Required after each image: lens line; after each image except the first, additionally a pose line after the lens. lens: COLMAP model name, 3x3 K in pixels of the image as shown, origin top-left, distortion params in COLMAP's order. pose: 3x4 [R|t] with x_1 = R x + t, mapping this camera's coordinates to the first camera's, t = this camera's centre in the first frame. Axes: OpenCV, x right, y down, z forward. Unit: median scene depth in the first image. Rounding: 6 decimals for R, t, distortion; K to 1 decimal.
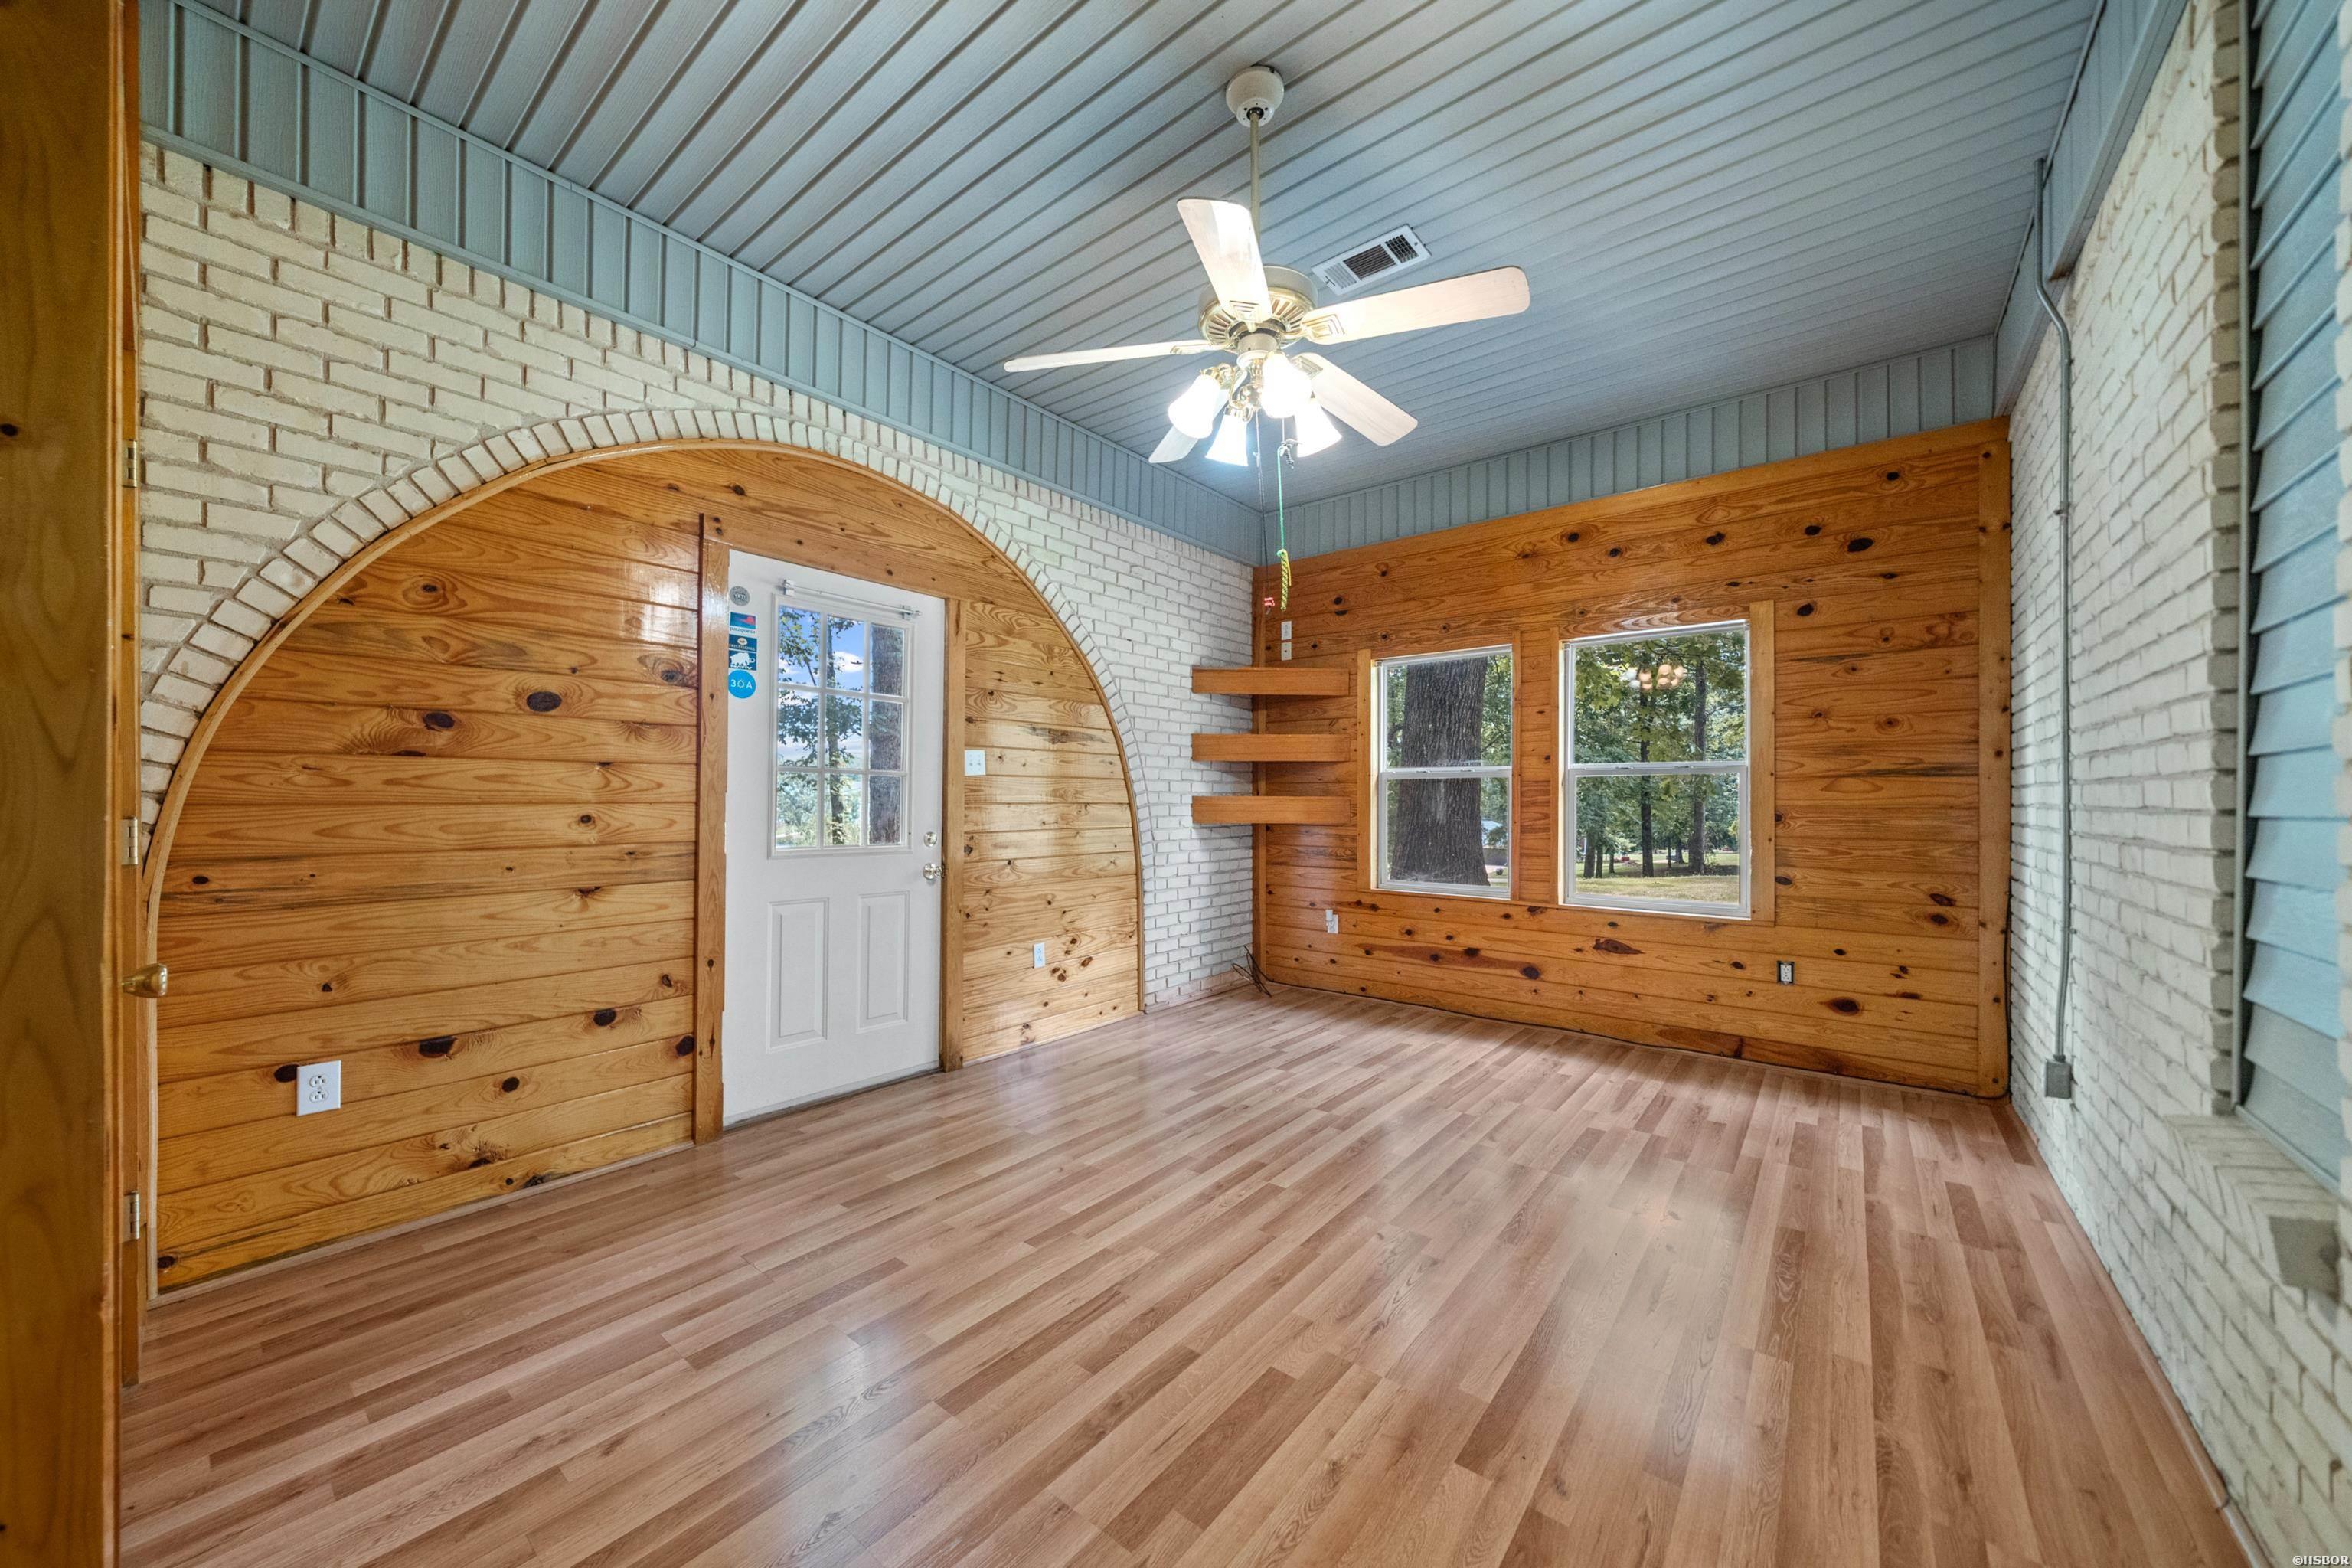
lens RADIAL K [[830.7, 0, 1167.0], [0, 830.7, 800.2], [0, 0, 1]] dist [-0.004697, -0.000230]
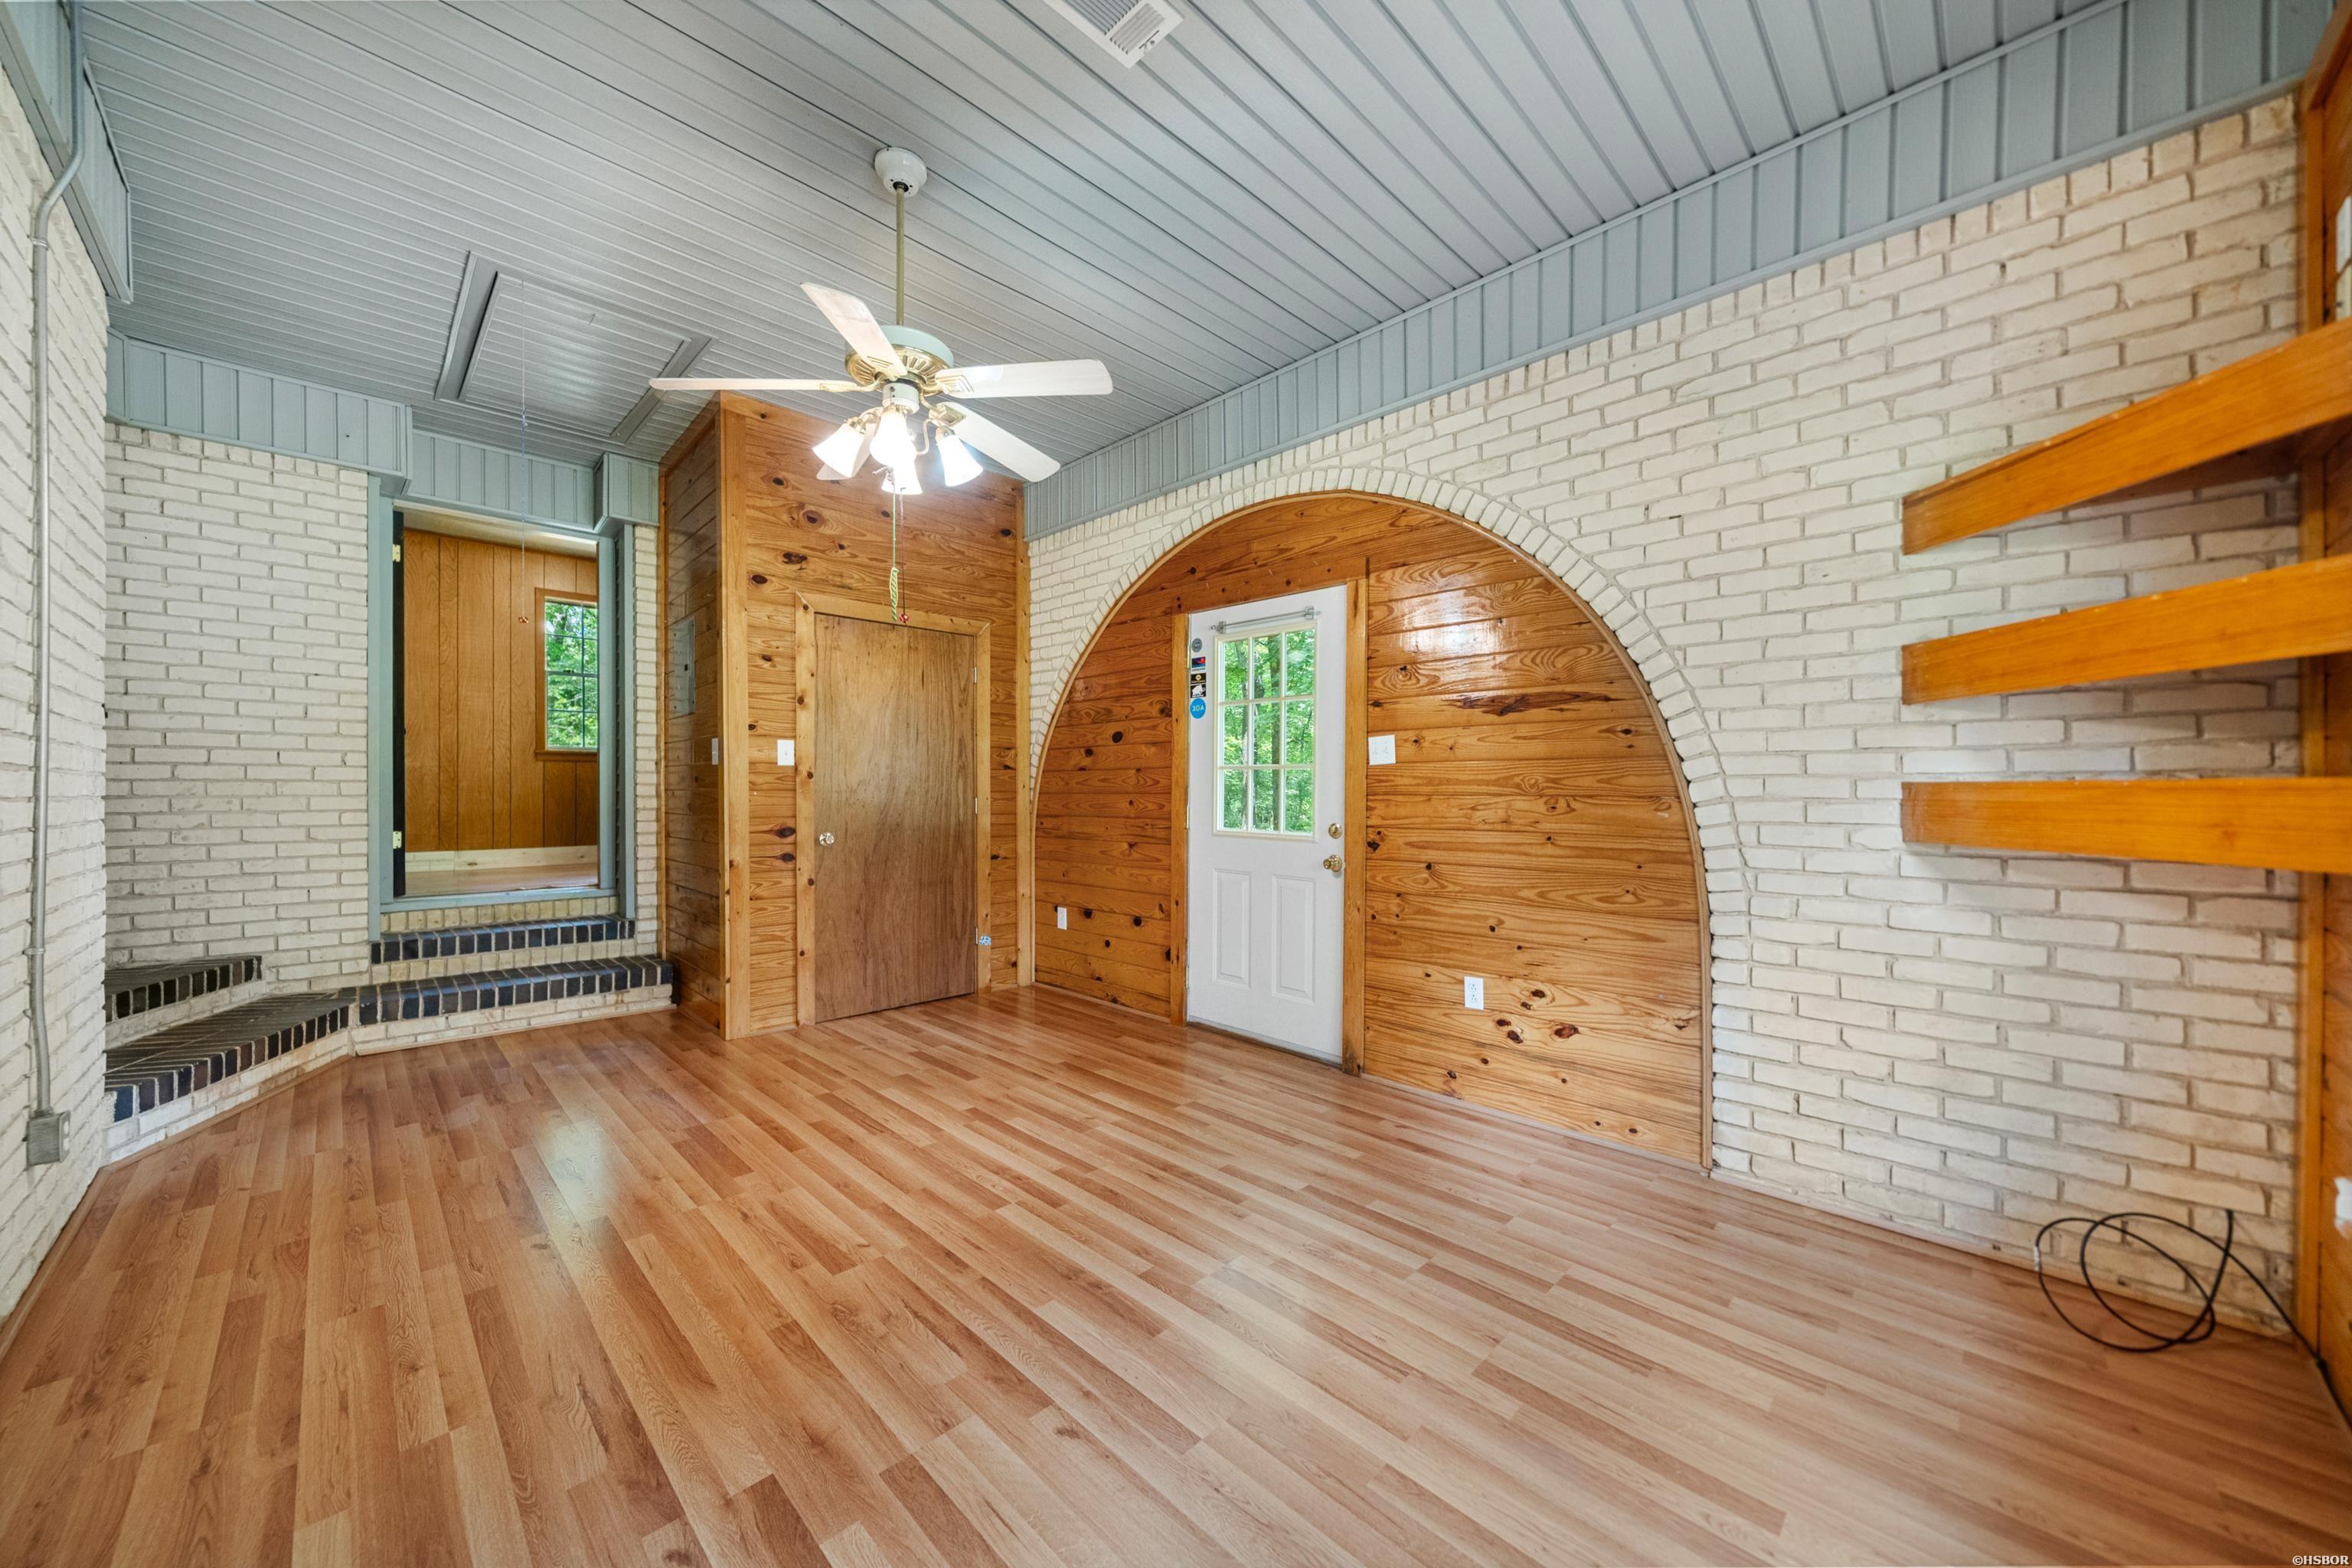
lens RADIAL K [[862.0, 0, 1183.5], [0, 862.0, 787.5], [0, 0, 1]] dist [-0.005897, 0.000454]
pose [[-0.103961, -0.008265, -0.994547, 0.911828], [-0.003193, 0.999963, -0.007976, 0.004763], [0.994576, 0.002347, -0.103984, 1.109465]]
